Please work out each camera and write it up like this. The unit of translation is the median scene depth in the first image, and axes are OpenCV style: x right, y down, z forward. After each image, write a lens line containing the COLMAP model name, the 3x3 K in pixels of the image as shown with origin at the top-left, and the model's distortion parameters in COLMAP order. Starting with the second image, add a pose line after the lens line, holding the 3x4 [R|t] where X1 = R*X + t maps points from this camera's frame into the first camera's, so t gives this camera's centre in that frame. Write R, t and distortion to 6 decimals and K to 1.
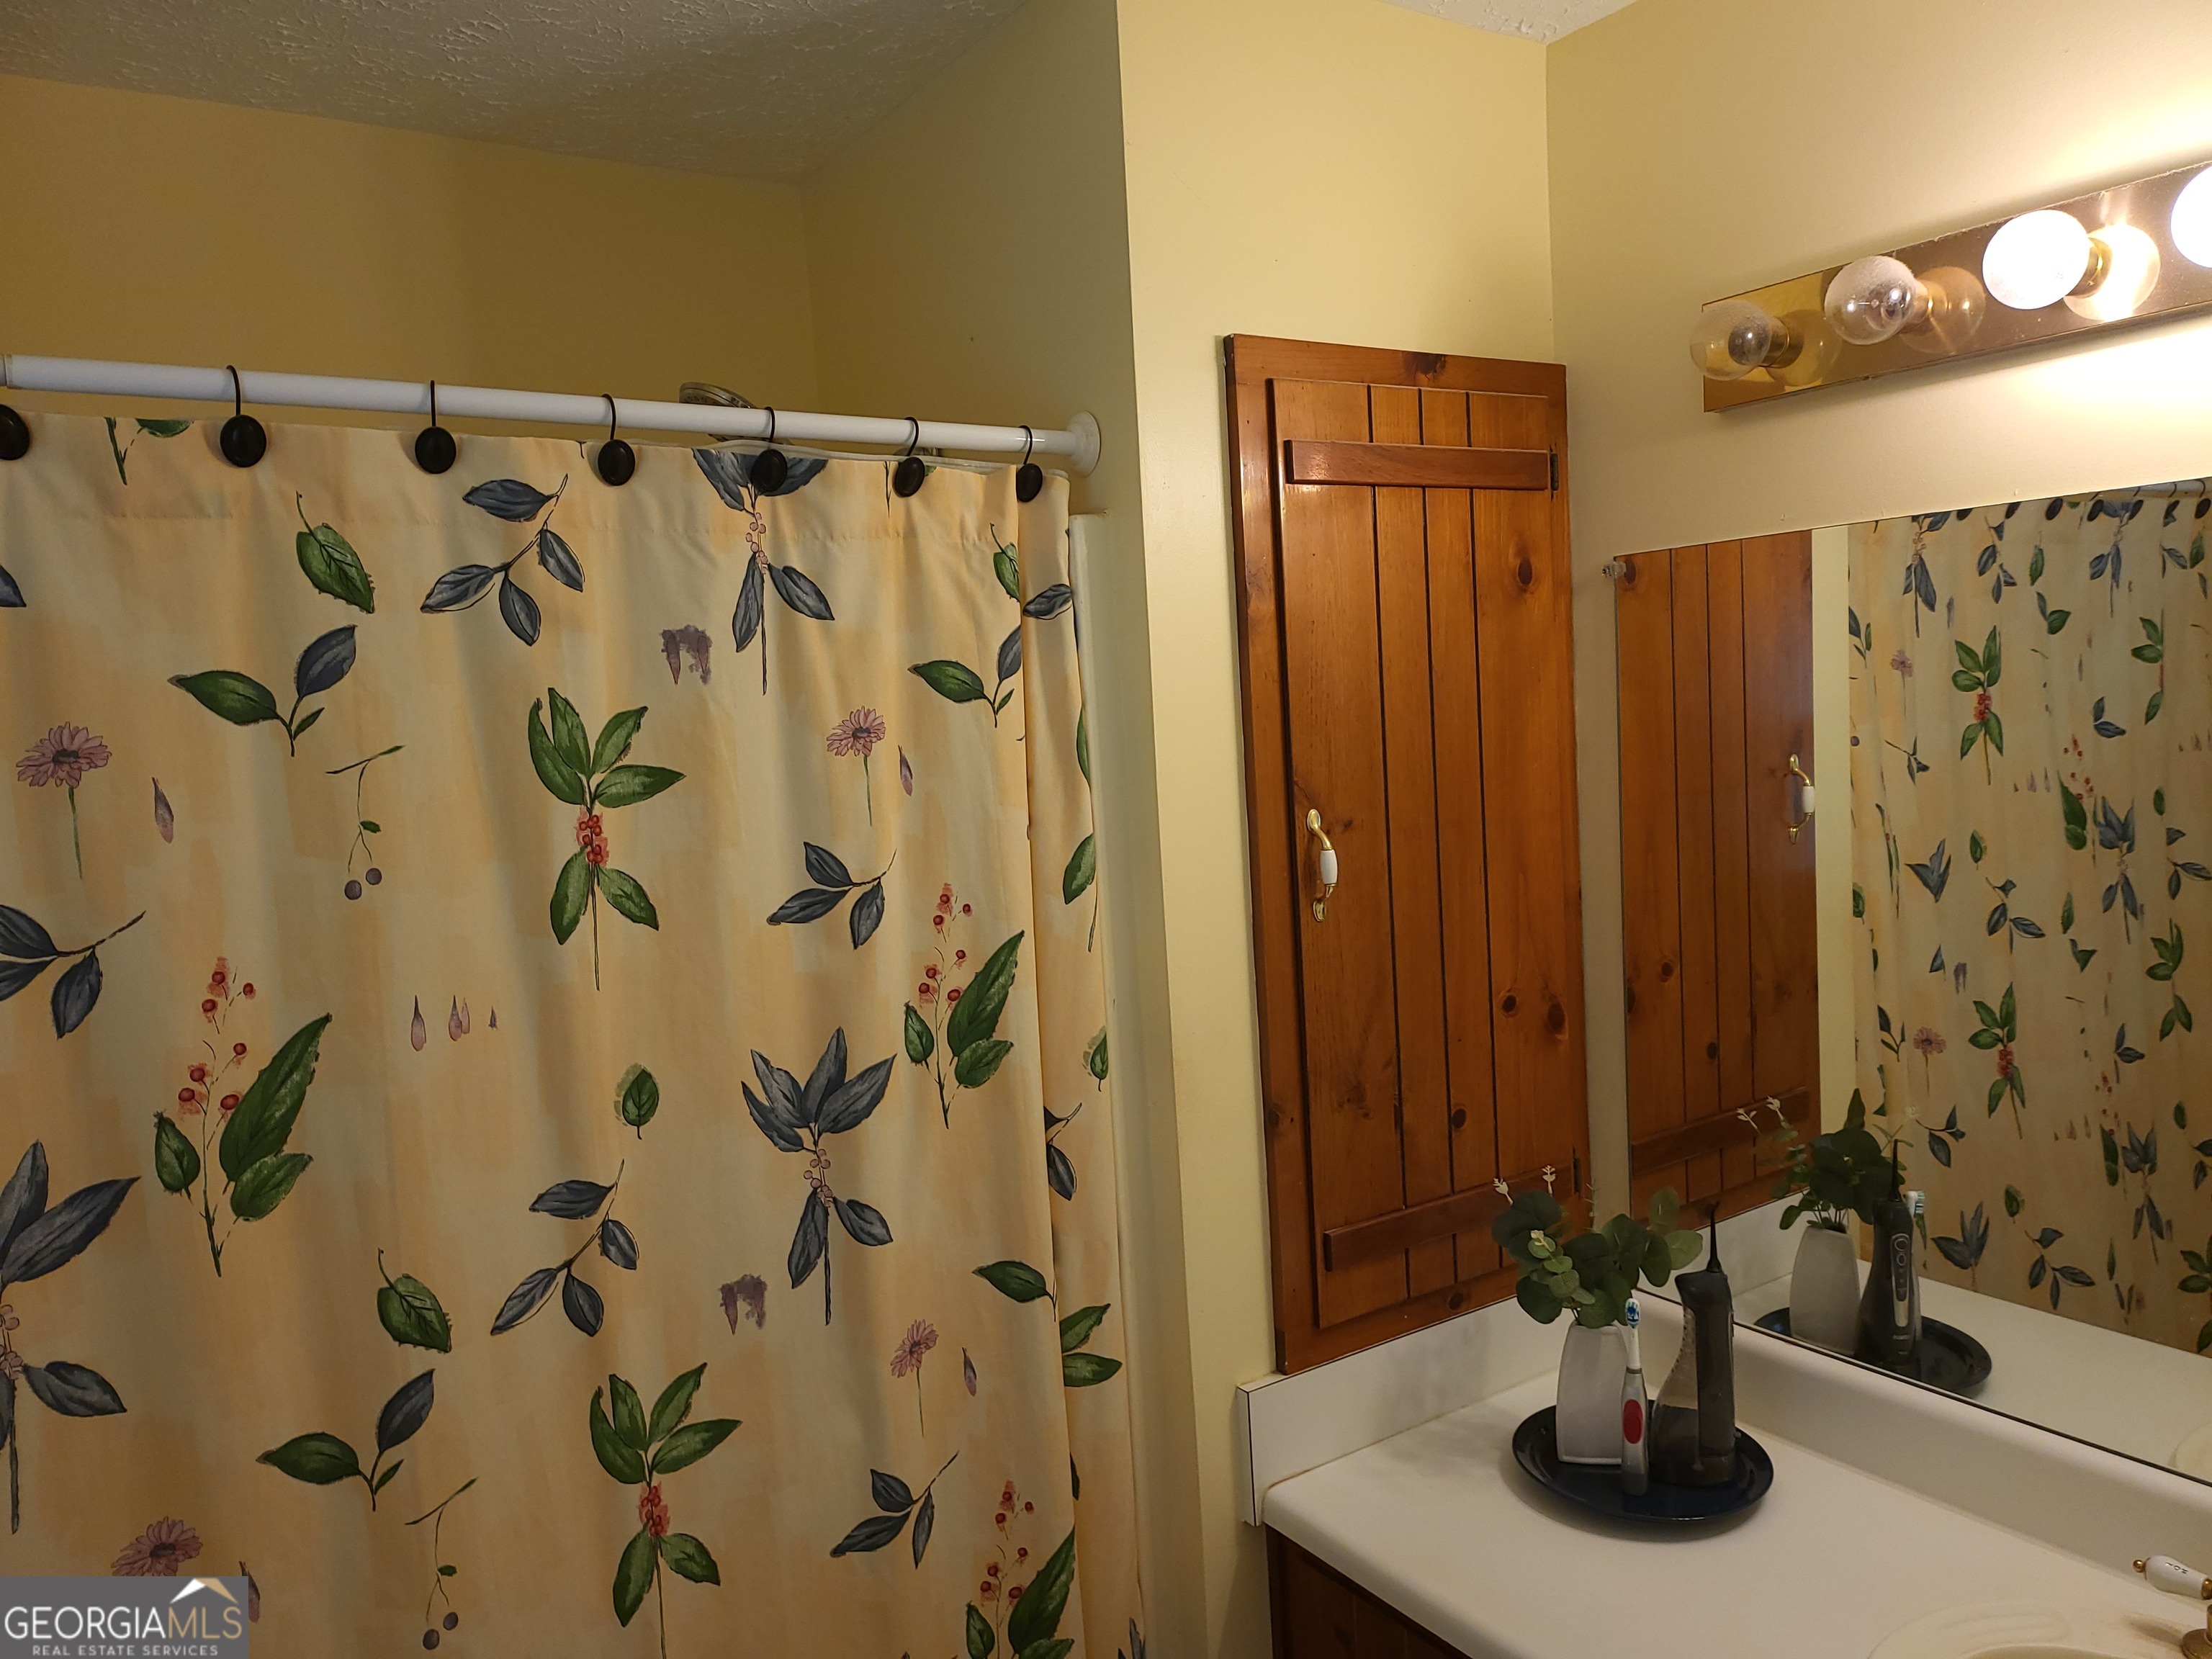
lens RADIAL K [[1543.6, 0, 1108.3], [0, 1543.6, 863.9], [0, 0, 1]] dist [0.079100, -0.087702]
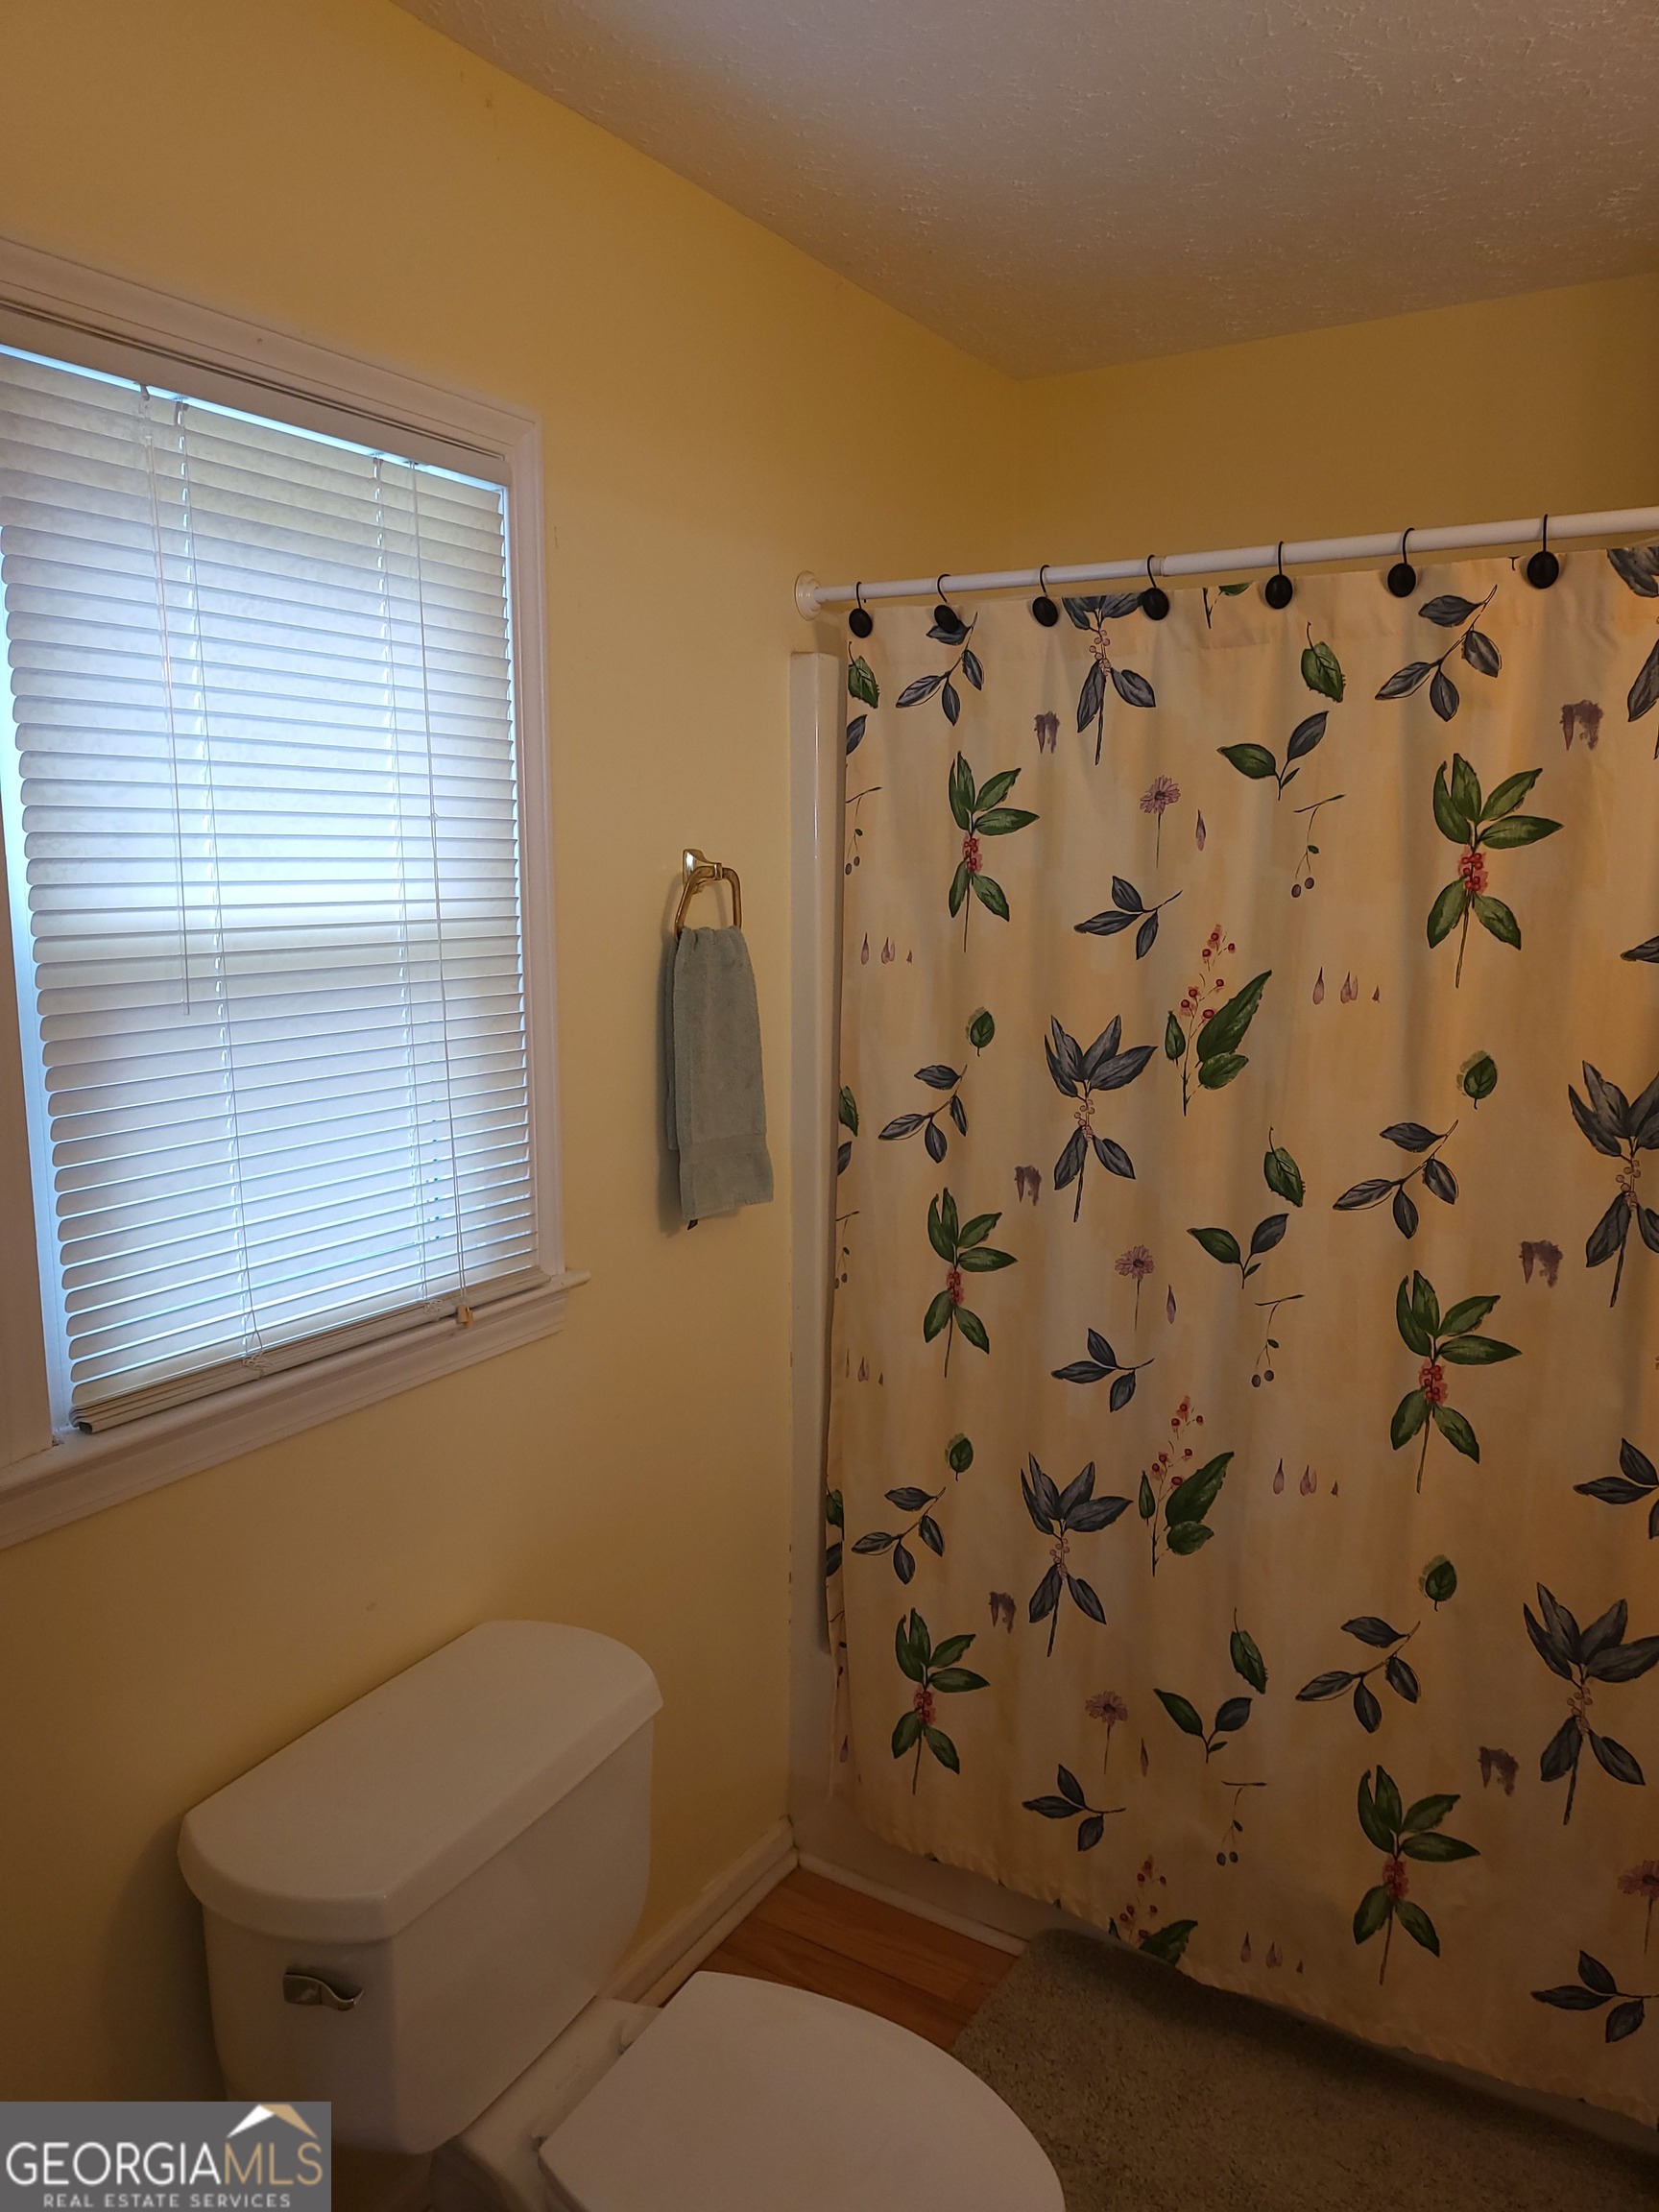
lens RADIAL K [[1543.6, 0, 829.5], [0, 1543.6, 1106.0], [0, 0, 1]] dist [0.079100, -0.087702]
pose [[0.433462, 0.194902, -0.879843, 0.642009], [-0.112774, 0.980389, 0.161615, 0.026682], [0.894088, 0.029169, 0.446941, -0.064636]]
